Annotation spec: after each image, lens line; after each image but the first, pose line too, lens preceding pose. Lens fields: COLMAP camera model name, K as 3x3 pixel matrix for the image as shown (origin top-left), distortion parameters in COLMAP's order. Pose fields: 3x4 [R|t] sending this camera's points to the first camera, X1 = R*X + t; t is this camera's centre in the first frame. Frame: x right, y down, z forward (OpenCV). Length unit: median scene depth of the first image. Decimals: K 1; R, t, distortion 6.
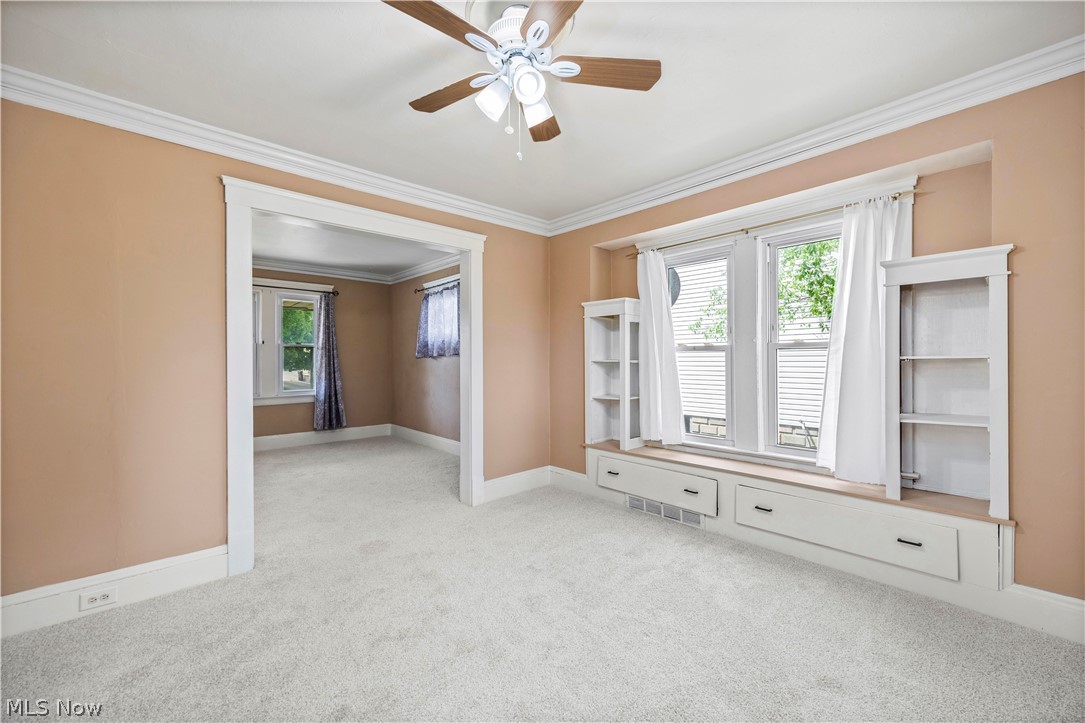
lens RADIAL K [[431.0, 0, 534.4], [0, 431.0, 359.8], [0, 0, 1]] dist [0.008990, -0.001635]
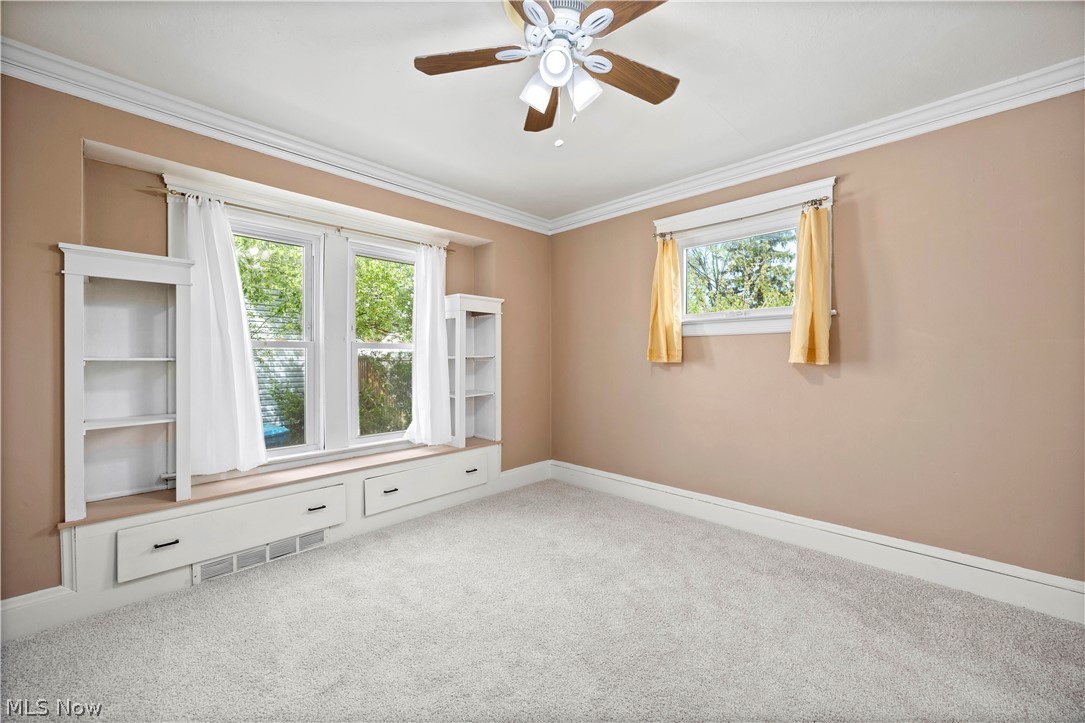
lens RADIAL K [[431.0, 0, 544.8], [0, 431.0, 357.3], [0, 0, 1]] dist [0.008990, -0.001635]
pose [[-0.065944, 0.005586, 0.997808, -0.558892], [0.001456, 0.999984, -0.005502, 0.005306], [-0.997822, 0.001090, -0.065951, 0.617446]]
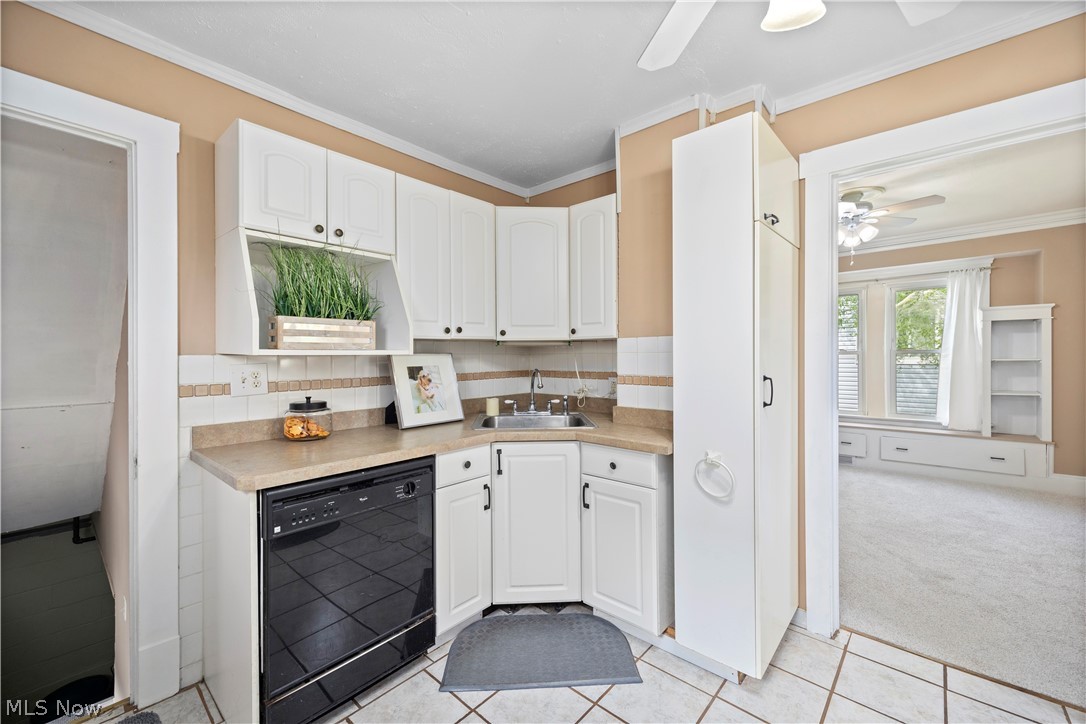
lens RADIAL K [[431.4, 0, 538.6], [0, 431.4, 357.3], [0, 0, 1]] dist [0.008990, -0.001635]
pose [[0.994911, -0.005838, 0.100590, -0.958397], [0.005345, 0.999972, 0.005174, -0.027320], [-0.100618, -0.004610, 0.994914, -0.494053]]
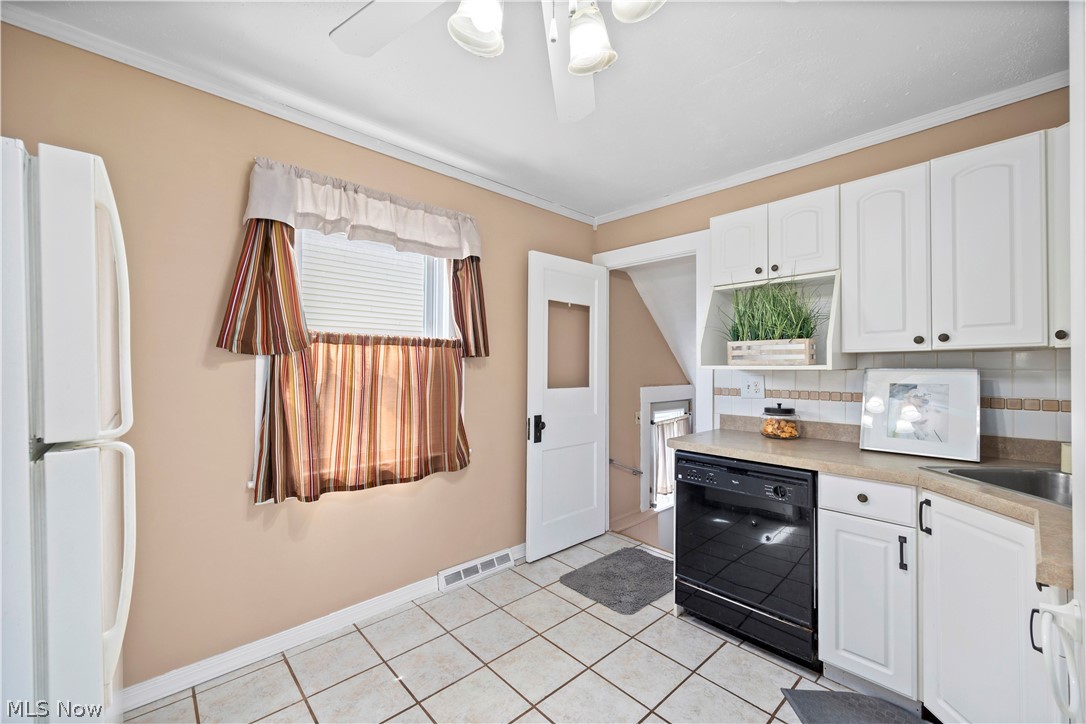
lens RADIAL K [[431.4, 0, 538.9], [0, 431.4, 364.2], [0, 0, 1]] dist [0.008990, -0.001635]
pose [[0.004449, -0.010481, -0.999935, -0.438804], [-0.001349, 0.999944, -0.010487, -0.029886], [0.999989, 0.001396, 0.004435, -0.259481]]
